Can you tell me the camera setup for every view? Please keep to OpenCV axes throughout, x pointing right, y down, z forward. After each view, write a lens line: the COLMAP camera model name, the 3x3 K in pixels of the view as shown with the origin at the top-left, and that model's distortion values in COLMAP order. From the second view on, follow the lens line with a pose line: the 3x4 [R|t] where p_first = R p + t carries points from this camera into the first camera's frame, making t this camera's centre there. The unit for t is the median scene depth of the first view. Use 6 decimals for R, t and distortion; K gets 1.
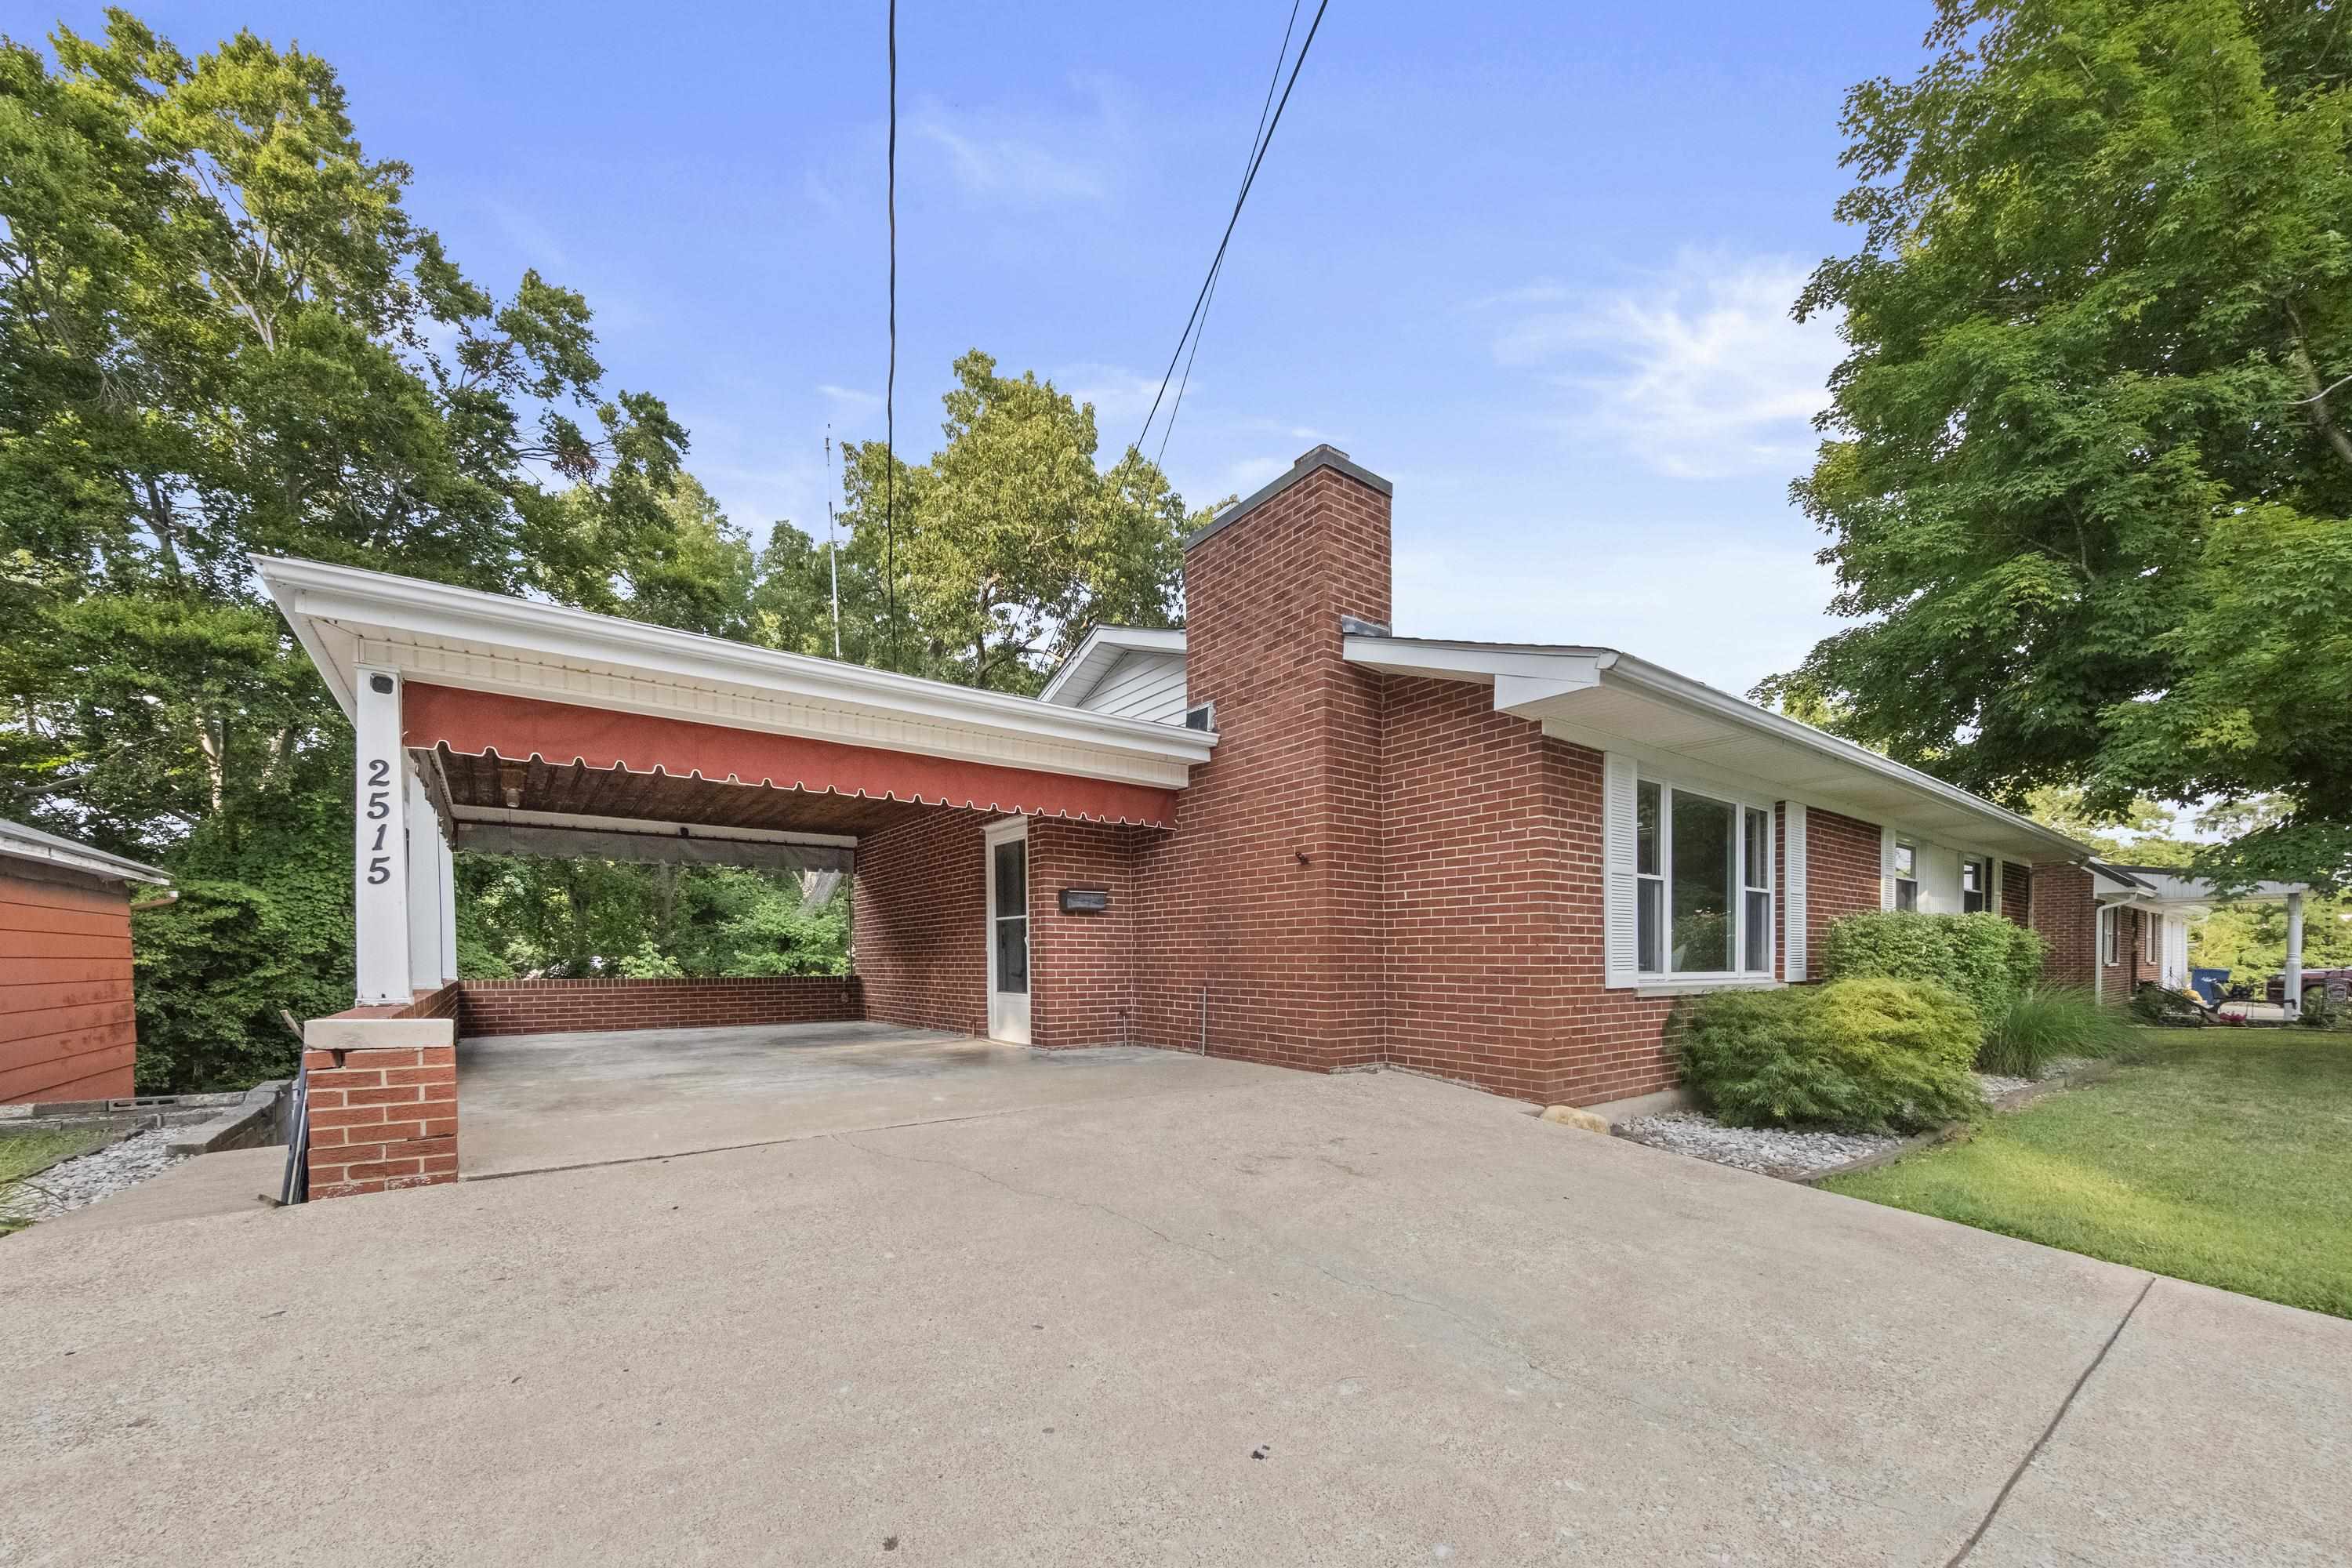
lens RADIAL K [[938.7, 0, 1222.1], [0, 938.7, 993.7], [0, 0, 1]] dist [-0.009929, -0.000442]
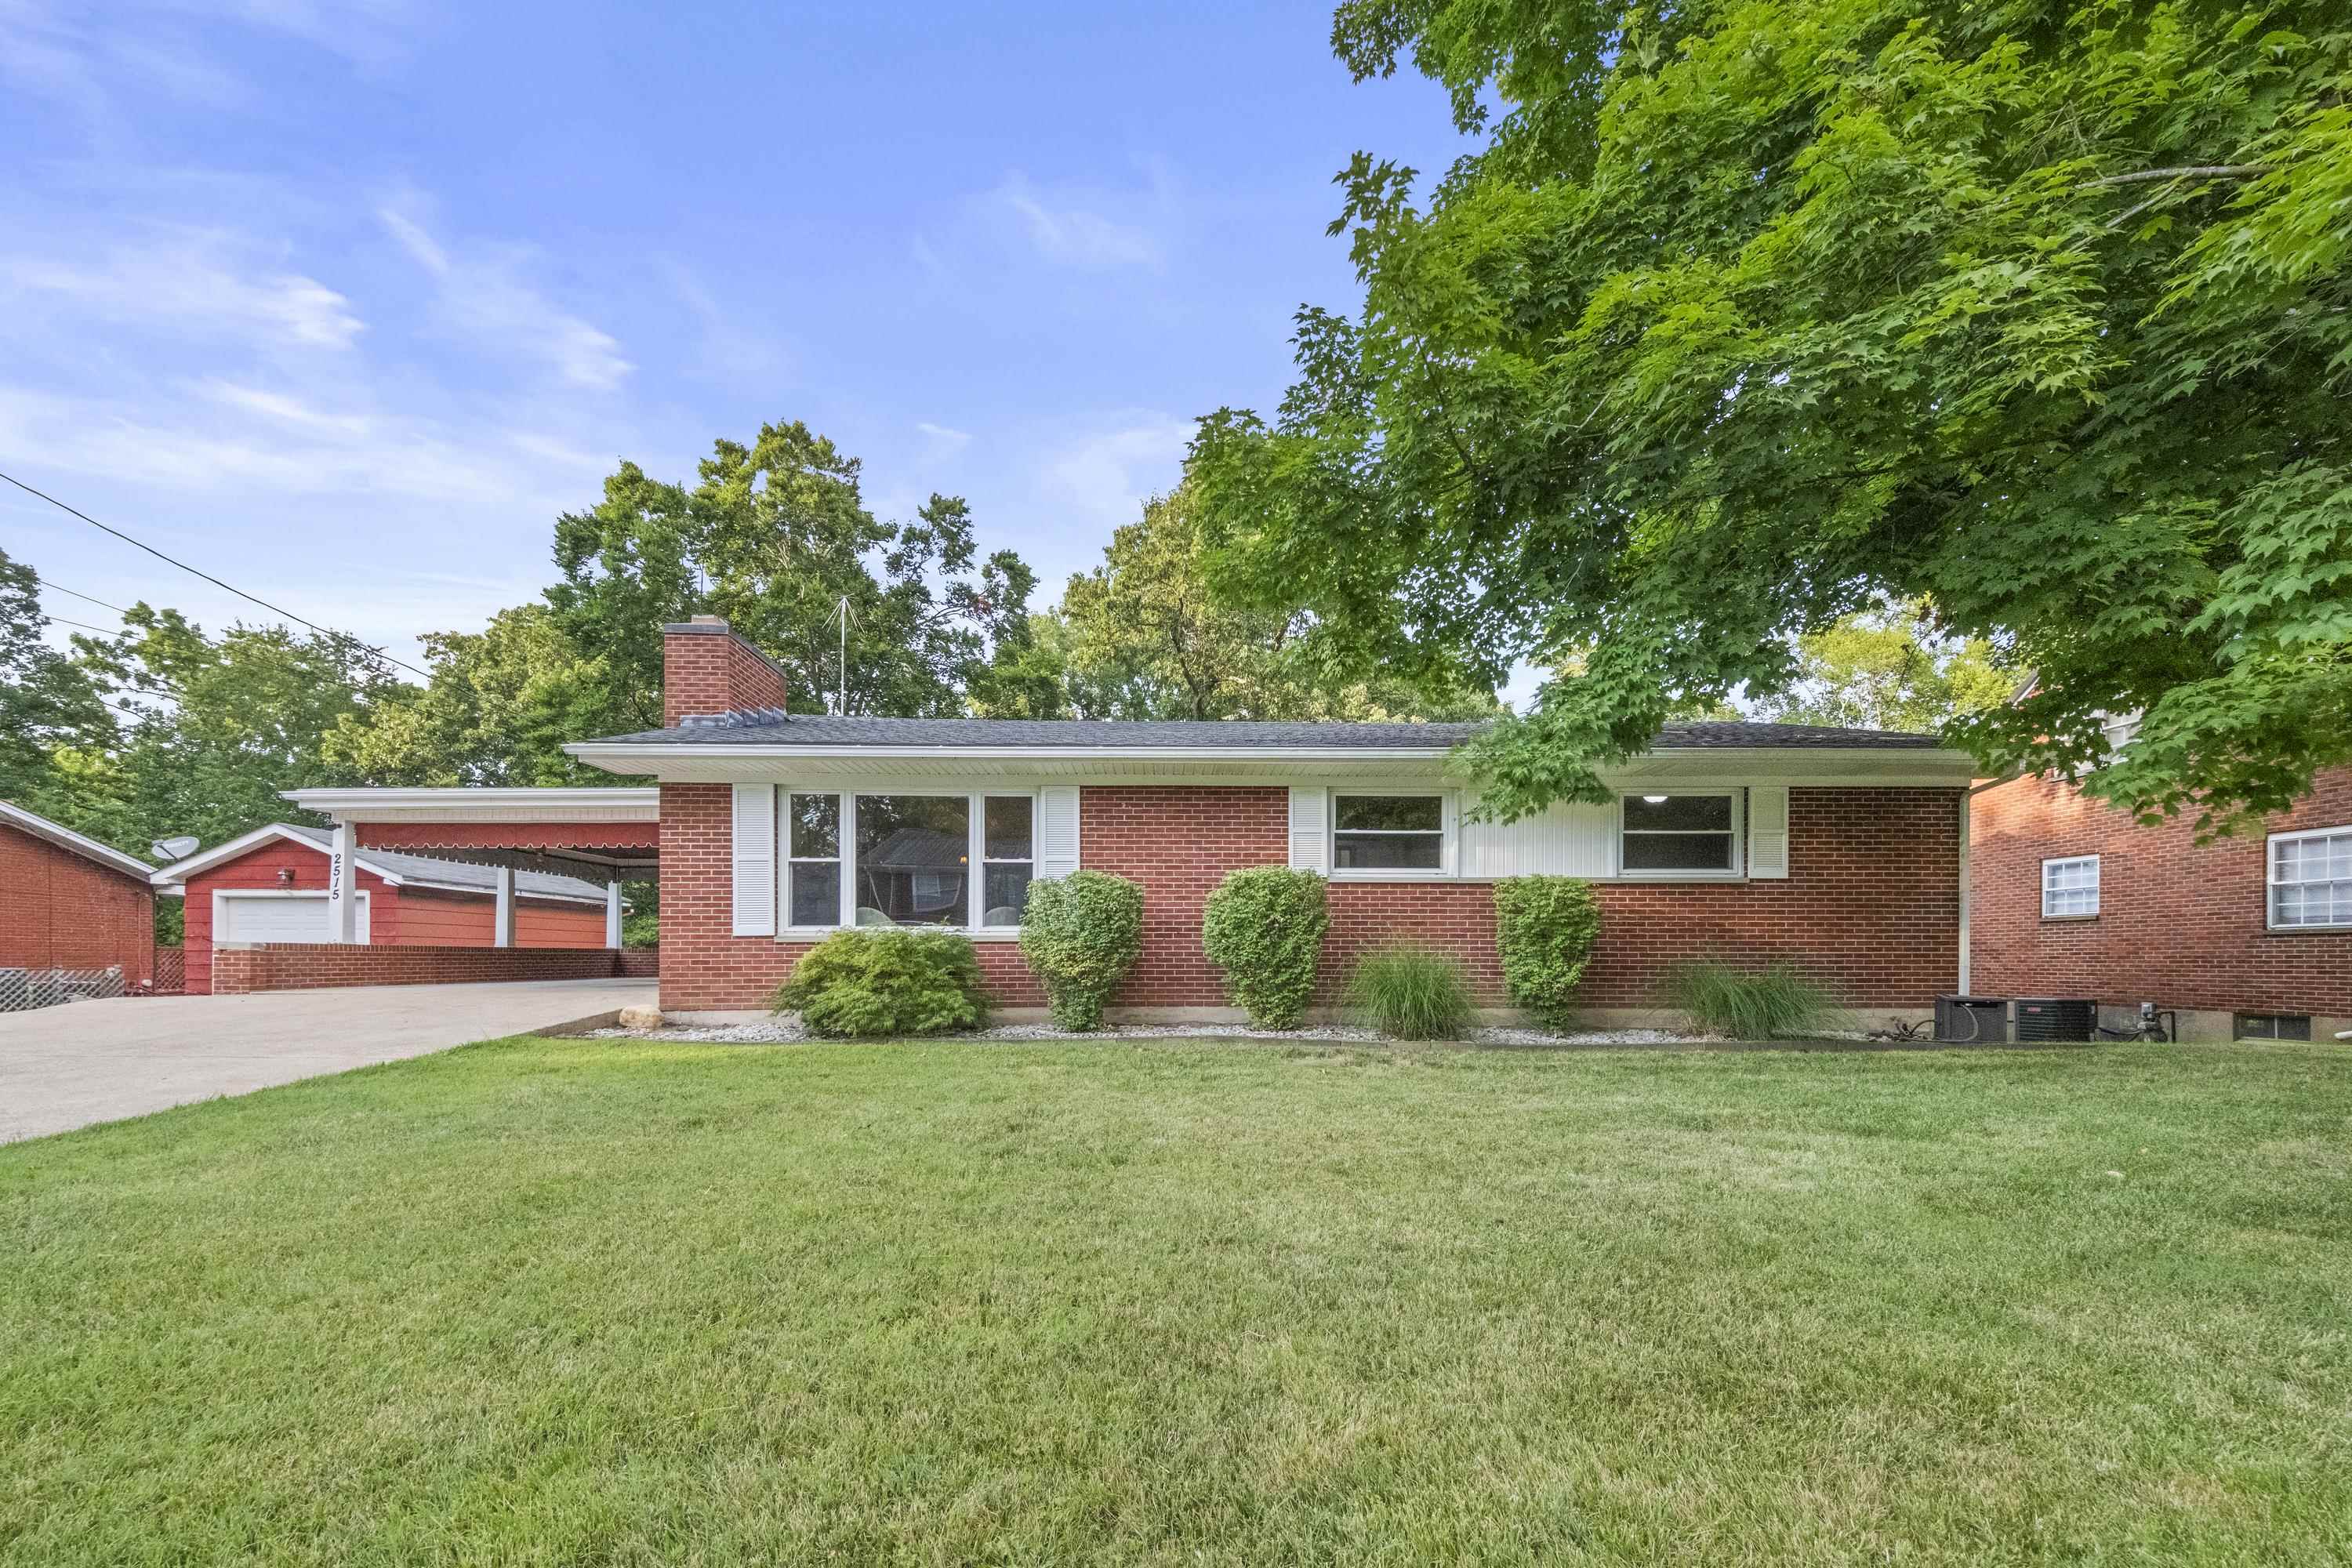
lens RADIAL K [[905.3, 0, 1153.2], [0, 905.3, 973.5], [0, 0, 1]] dist [-0.000269, -0.000176]
pose [[0.803825, 0.006153, -0.594834, 1.114929], [-0.018567, 0.999719, -0.014749, 0.041129], [0.594576, 0.022900, 0.803713, 0.121526]]
